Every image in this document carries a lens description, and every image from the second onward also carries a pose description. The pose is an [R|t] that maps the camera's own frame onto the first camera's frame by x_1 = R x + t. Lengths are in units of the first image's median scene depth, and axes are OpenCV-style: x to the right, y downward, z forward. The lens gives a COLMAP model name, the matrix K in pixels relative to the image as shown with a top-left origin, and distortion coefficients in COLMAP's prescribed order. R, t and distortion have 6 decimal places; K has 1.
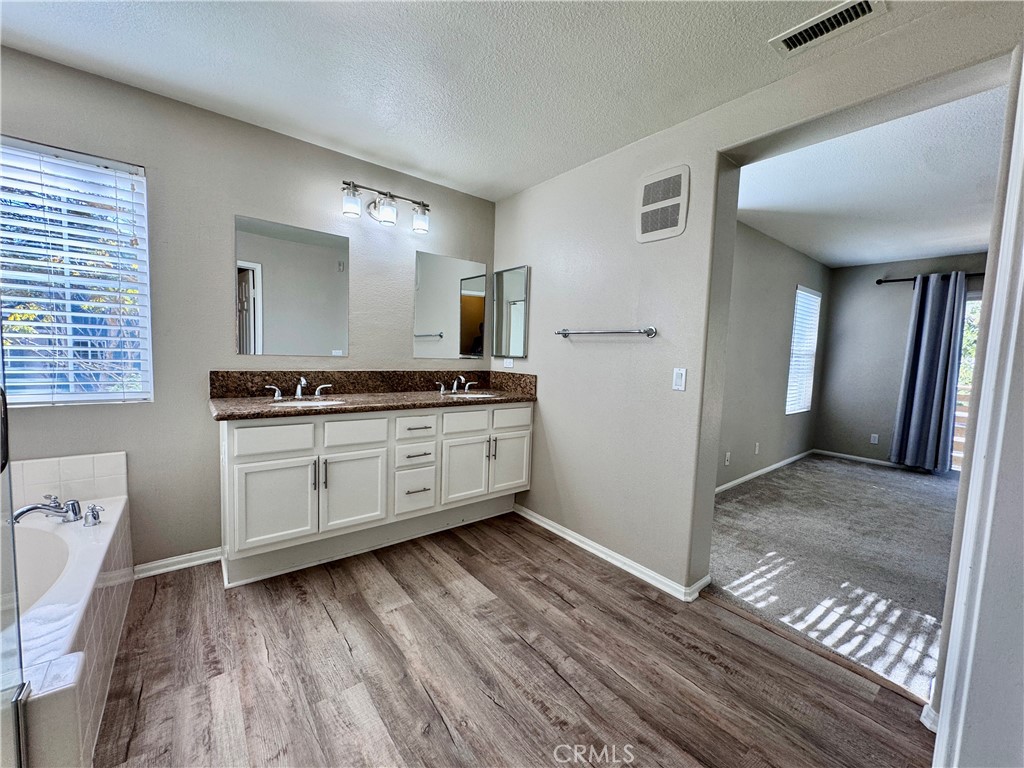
lens RADIAL K [[410.5, 0, 512.0], [0, 410.5, 384.0], [0, 0, 1]] dist [-0.001279, -0.000011]
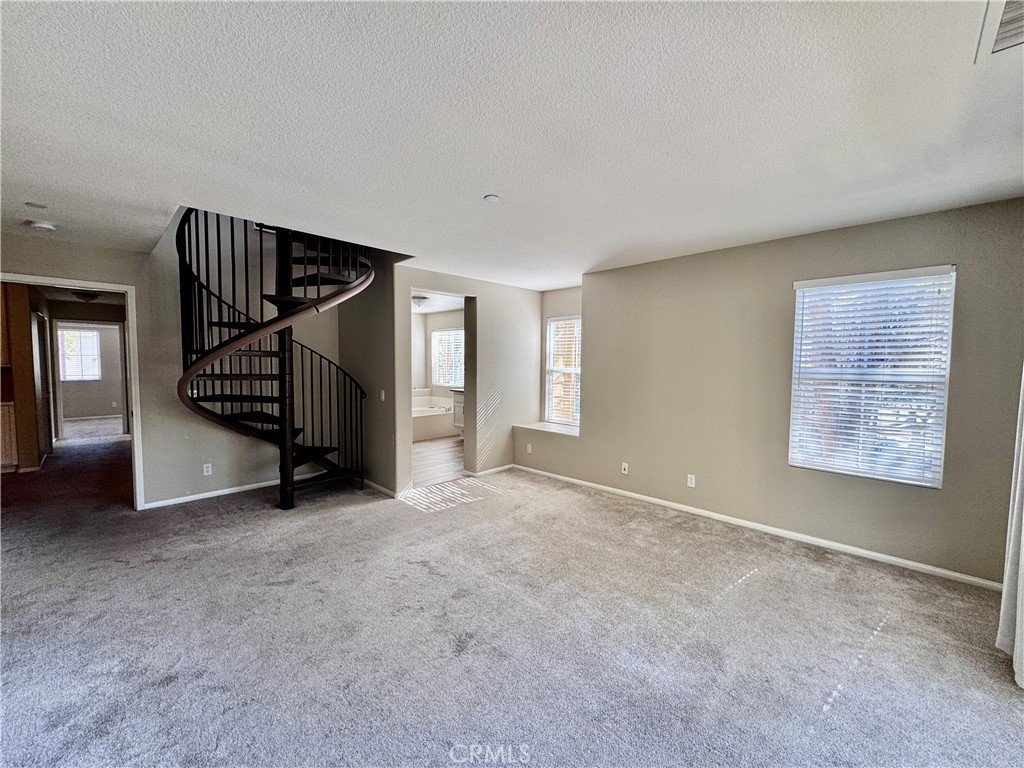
lens RADIAL K [[410.5, 0, 512.0], [0, 410.5, 384.0], [0, 0, 1]] dist [-0.001279, -0.000011]
pose [[0.131396, 0.020480, -0.991118, 2.877572], [-0.084867, 0.996349, 0.009337, -0.066450], [0.987691, 0.082886, 0.132654, 0.907880]]
